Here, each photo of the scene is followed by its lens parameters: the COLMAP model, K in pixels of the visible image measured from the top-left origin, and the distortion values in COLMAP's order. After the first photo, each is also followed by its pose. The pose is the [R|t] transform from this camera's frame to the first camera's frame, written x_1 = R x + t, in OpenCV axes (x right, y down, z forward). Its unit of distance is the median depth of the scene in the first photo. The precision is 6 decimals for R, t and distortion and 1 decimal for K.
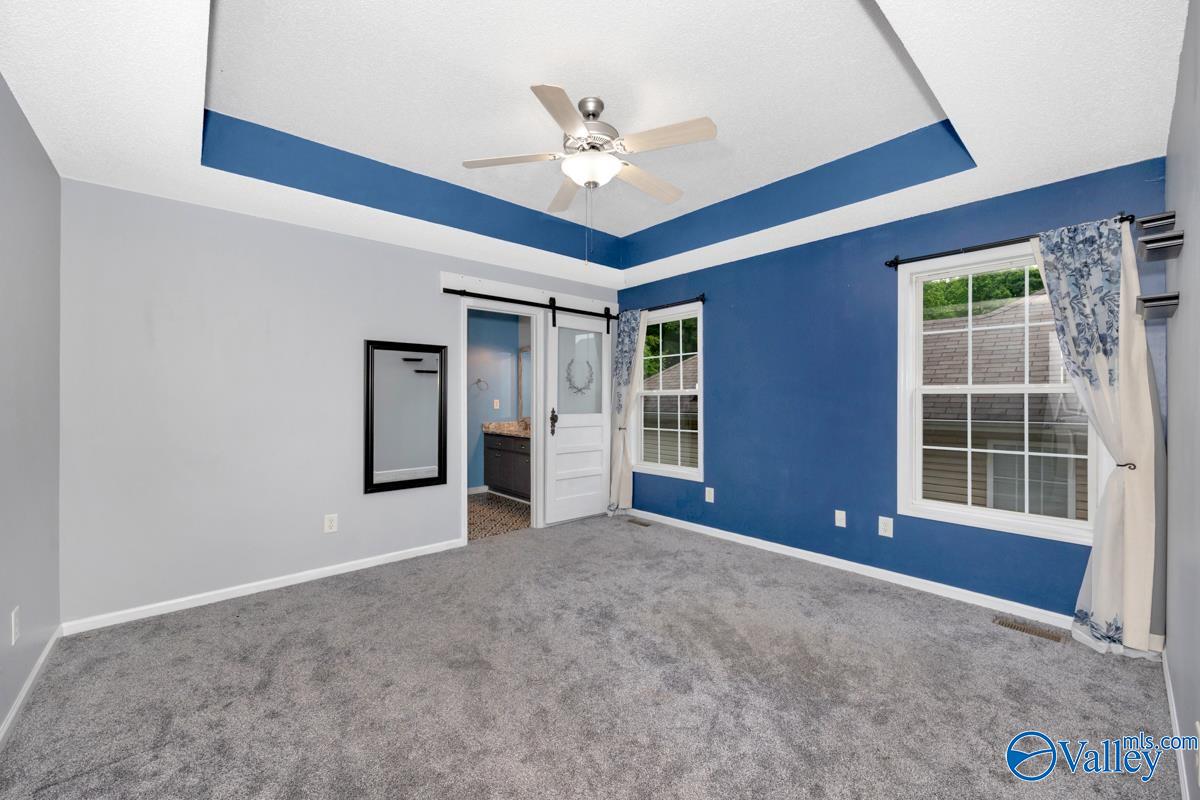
lens RADIAL K [[472.9, 0, 600.0], [0, 472.9, 400.0], [0, 0, 1]] dist [0.001699, -0.000095]
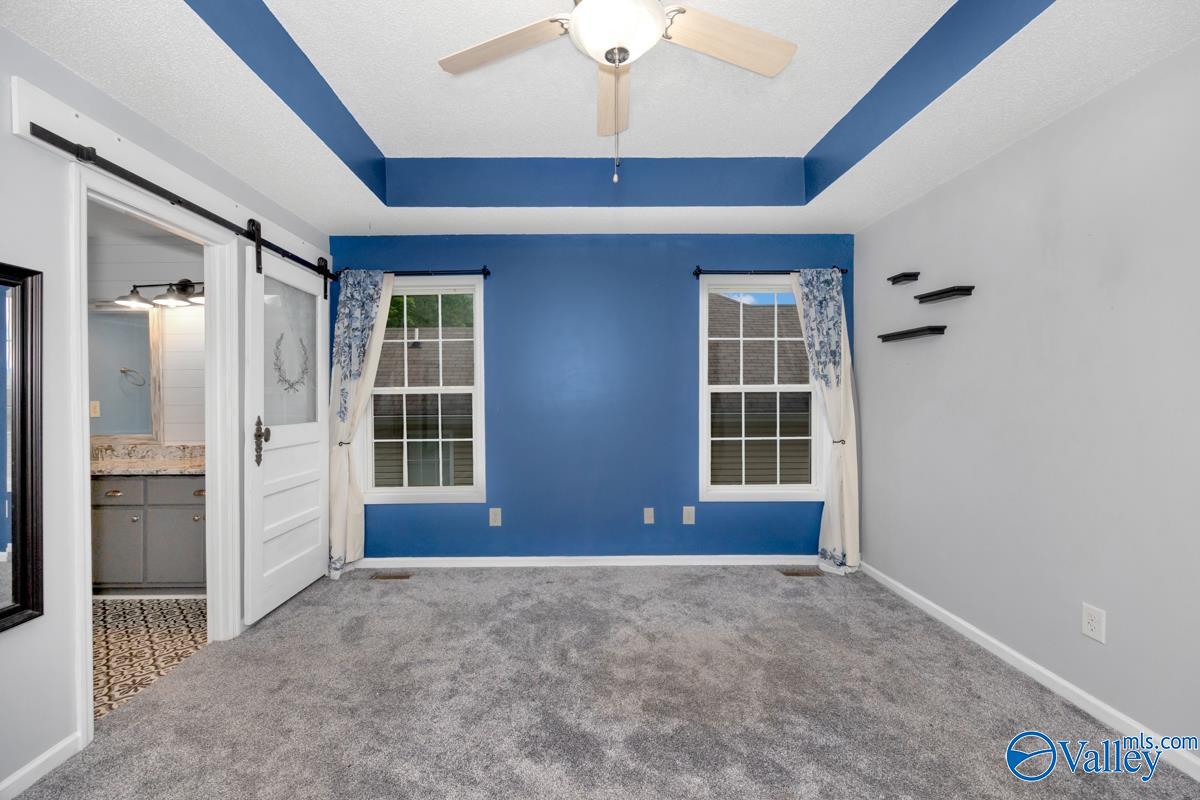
lens RADIAL K [[487.7, 0, 600.0], [0, 487.7, 400.0], [0, 0, 1]] dist [0.000161, -0.000090]
pose [[0.658992, -0.010866, 0.752072, -0.309333], [0.008323, 0.999940, 0.007154, -0.004083], [-0.752104, 0.001545, 0.659042, 0.355864]]
